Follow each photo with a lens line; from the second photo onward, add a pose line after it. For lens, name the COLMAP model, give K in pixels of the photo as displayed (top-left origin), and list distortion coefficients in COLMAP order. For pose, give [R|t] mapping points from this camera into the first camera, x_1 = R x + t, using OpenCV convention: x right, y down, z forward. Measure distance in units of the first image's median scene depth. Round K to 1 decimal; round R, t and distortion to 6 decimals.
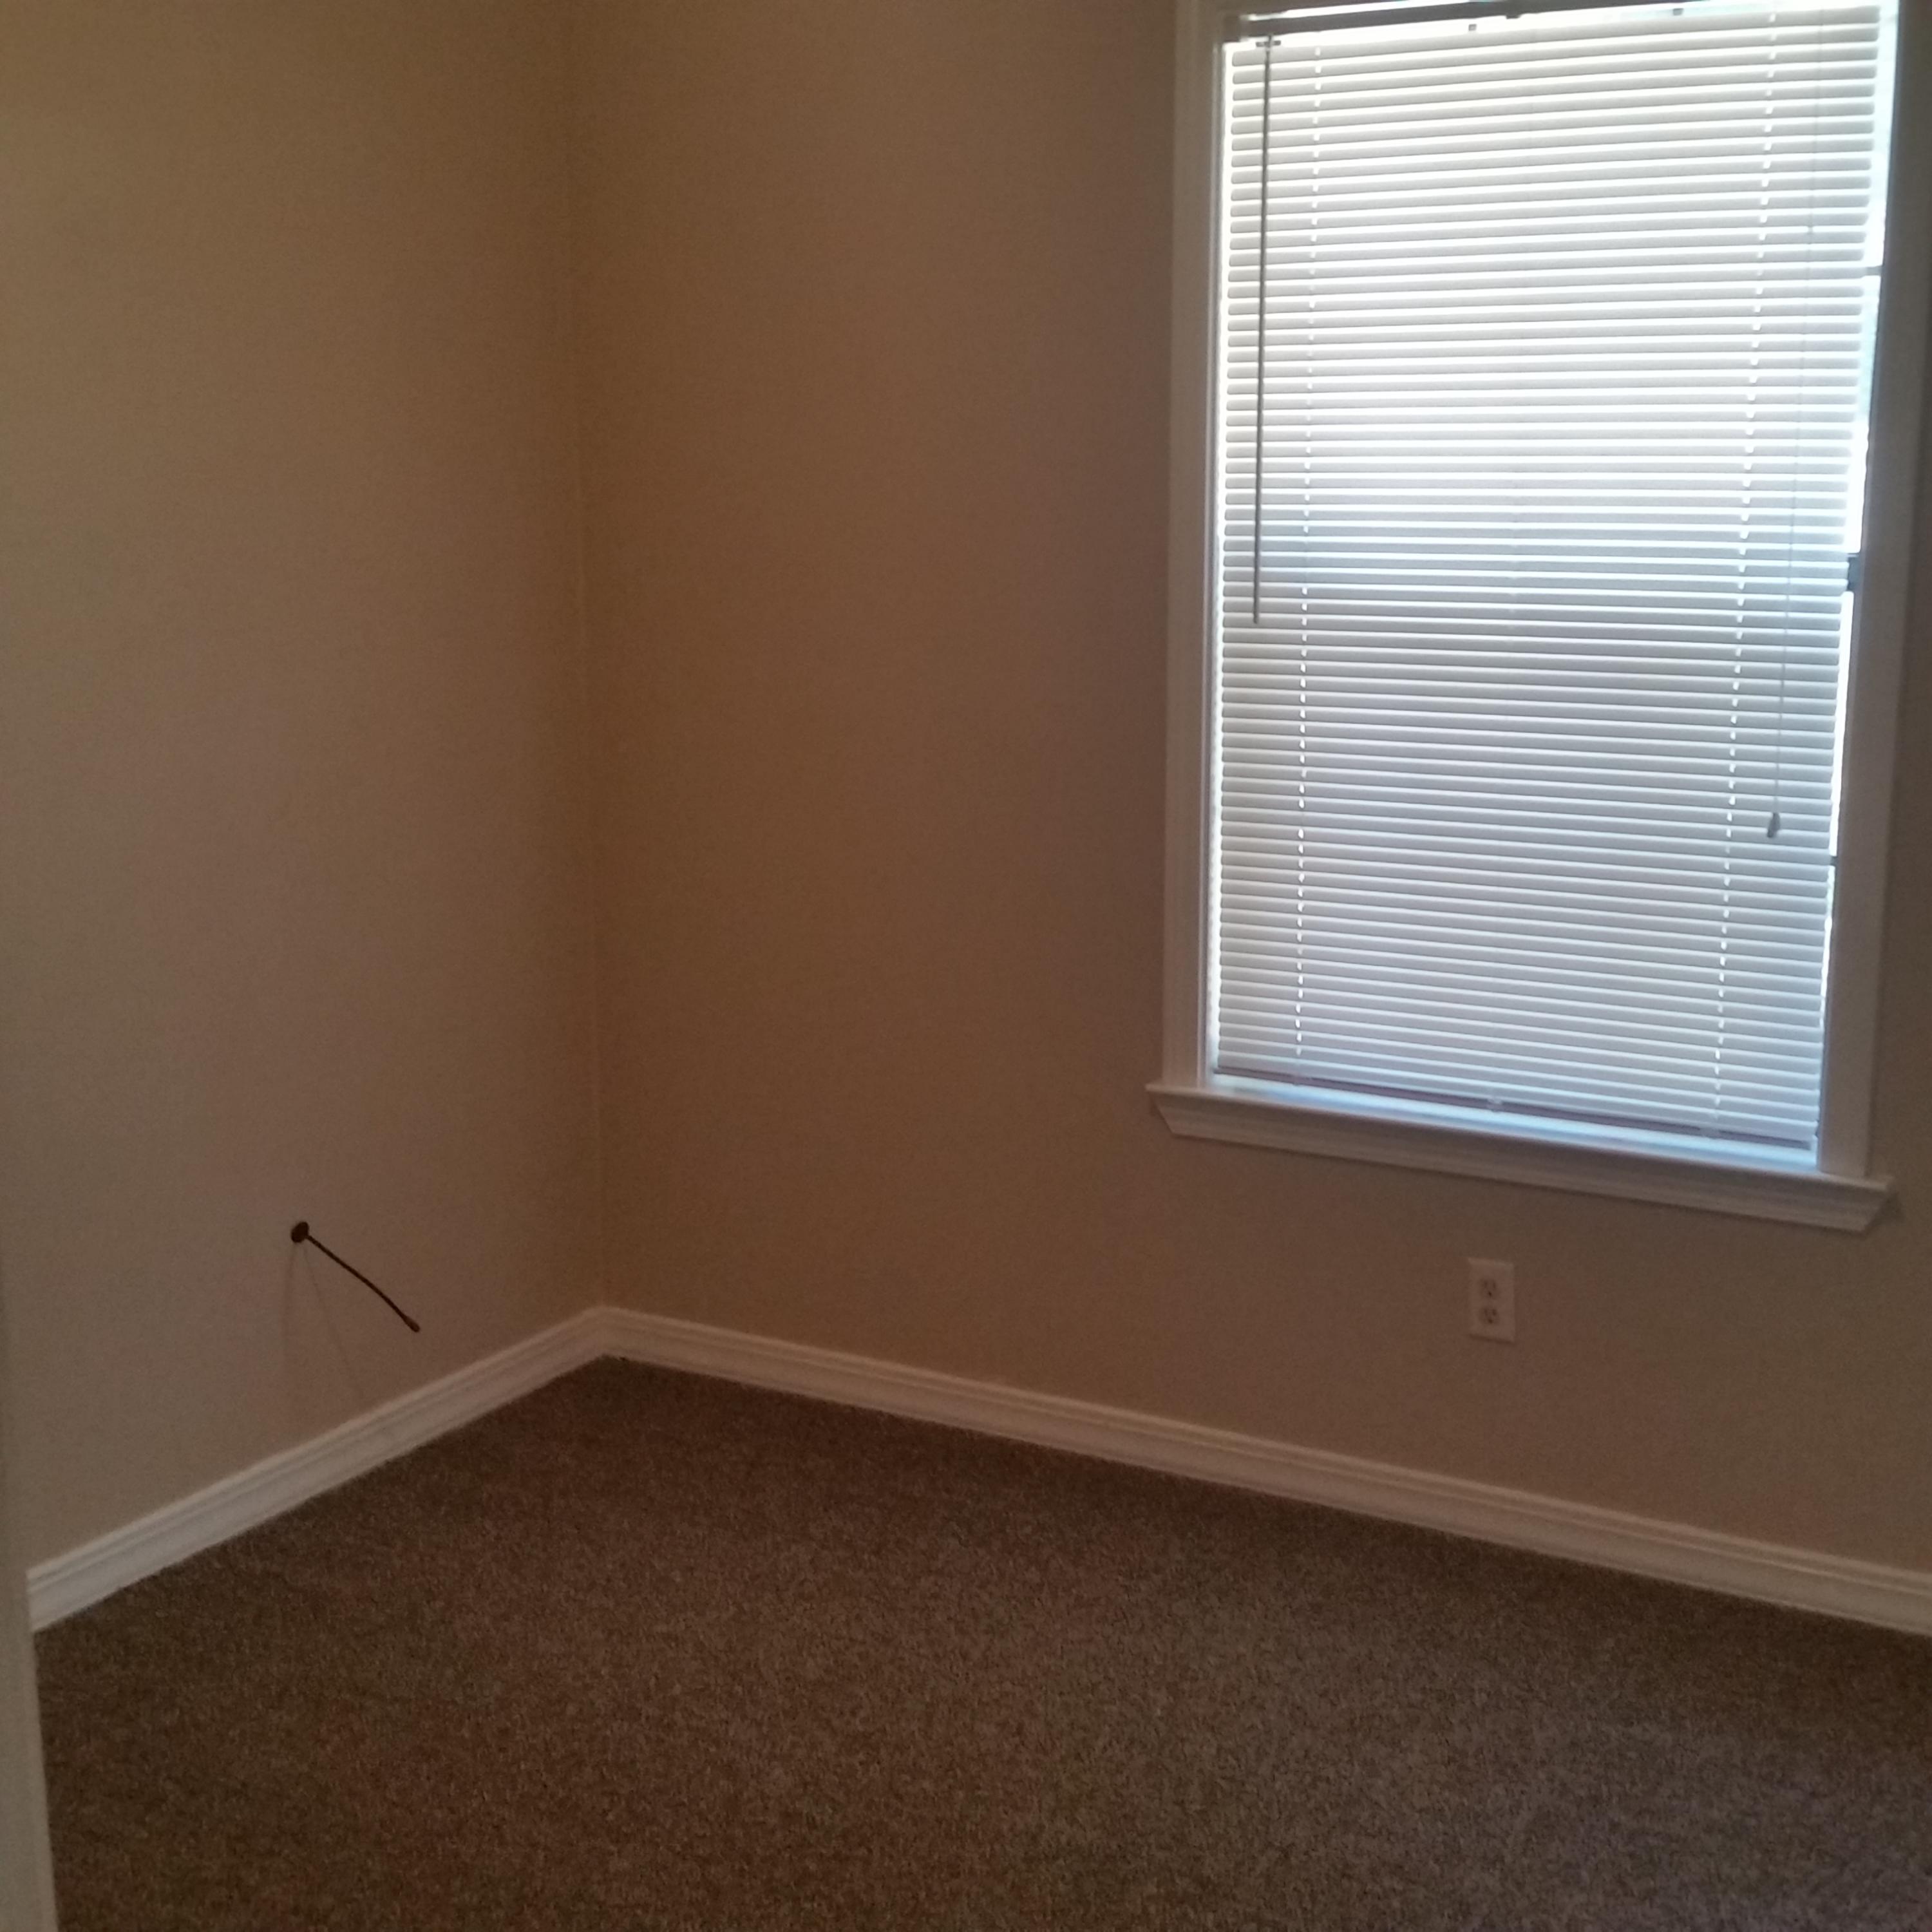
lens RADIAL K [[2443.7, 0, 969.3], [0, 2443.7, 901.4], [0, 0, 1]] dist [-0.004466, -0.000133]
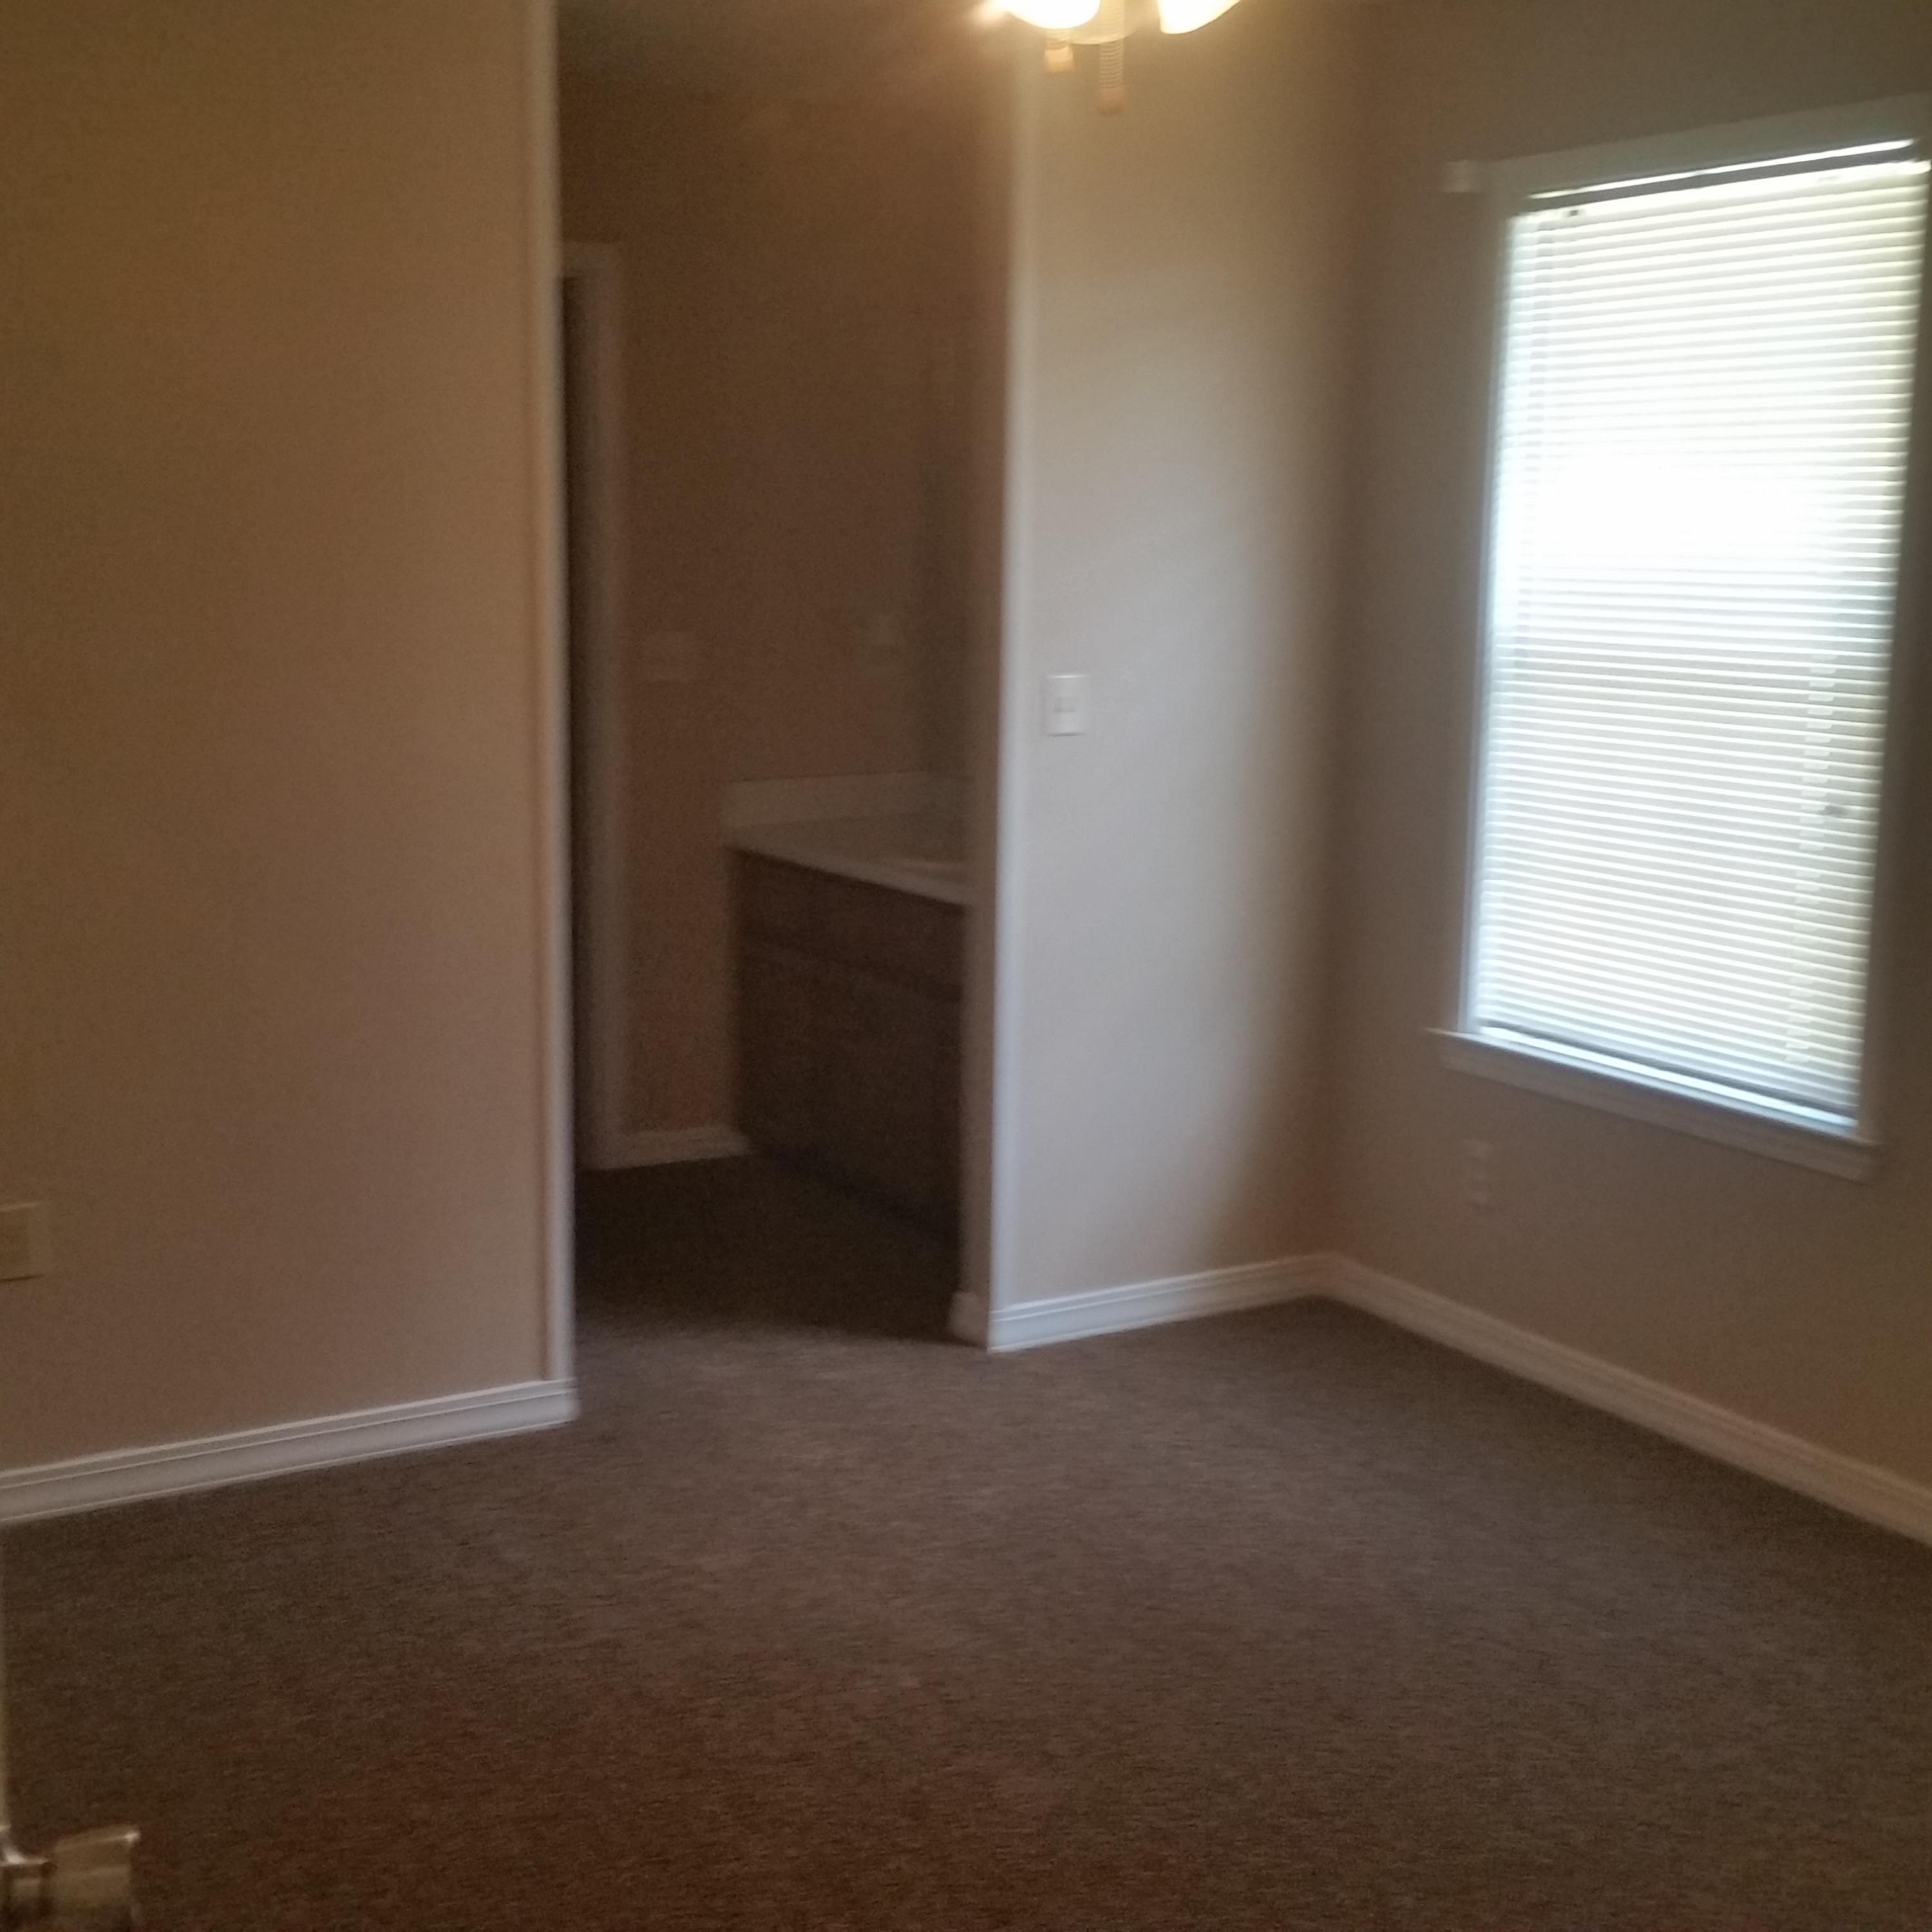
lens RADIAL K [[2443.7, 0, 969.3], [0, 2443.7, 901.4], [0, 0, 1]] dist [-0.004466, -0.000133]
pose [[0.881577, 0.091251, -0.463136, 0.450490], [-0.105995, 0.994349, -0.005847, 0.044088], [0.459986, 0.054245, 0.886268, -0.241976]]
